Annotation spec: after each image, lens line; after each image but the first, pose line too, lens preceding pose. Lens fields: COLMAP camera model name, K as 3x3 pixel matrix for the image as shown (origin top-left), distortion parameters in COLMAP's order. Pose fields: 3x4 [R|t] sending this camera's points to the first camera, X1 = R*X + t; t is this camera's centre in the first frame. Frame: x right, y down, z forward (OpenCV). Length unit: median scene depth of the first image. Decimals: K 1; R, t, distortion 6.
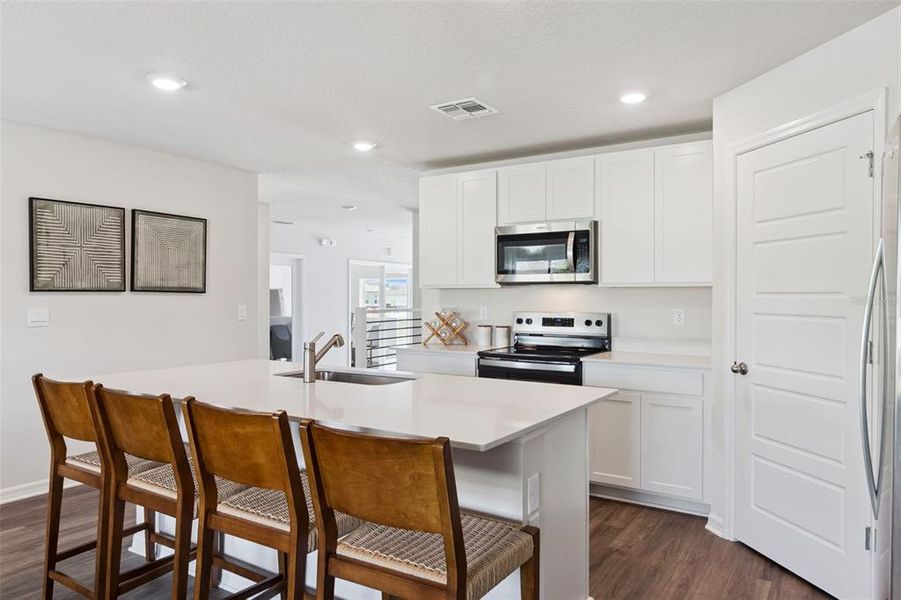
lens RADIAL K [[587.5, 0, 450.5], [0, 587.5, 300.0], [0, 0, 1]] dist [-0.001882, -0.001415]
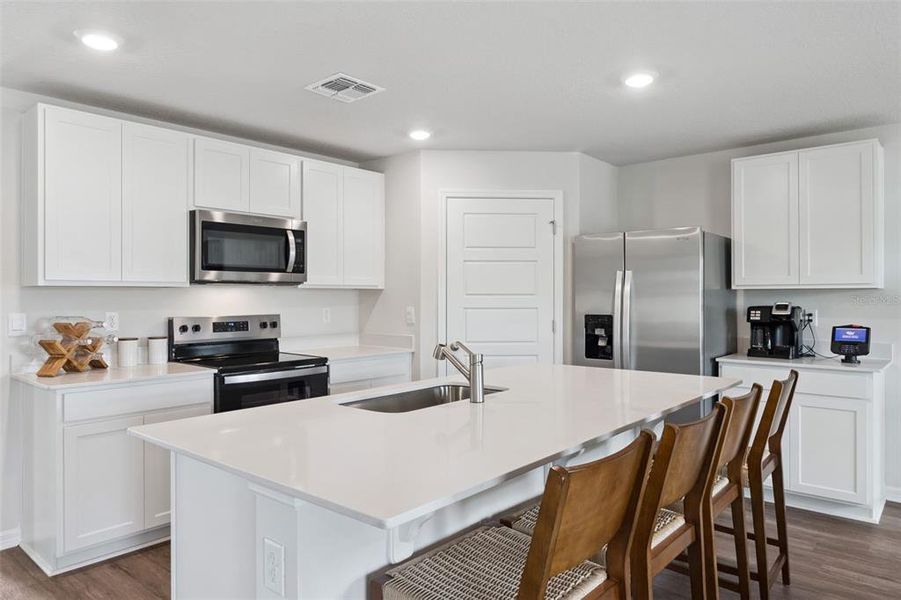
lens RADIAL K [[587.5, 0, 450.5], [0, 587.5, 300.0], [0, 0, 1]] dist [-0.001882, -0.001415]
pose [[0.151893, -0.010224, 0.988344, -0.670982], [0.009683, 0.999914, 0.008855, -0.007389], [-0.988349, 0.008225, 0.151979, 0.567047]]
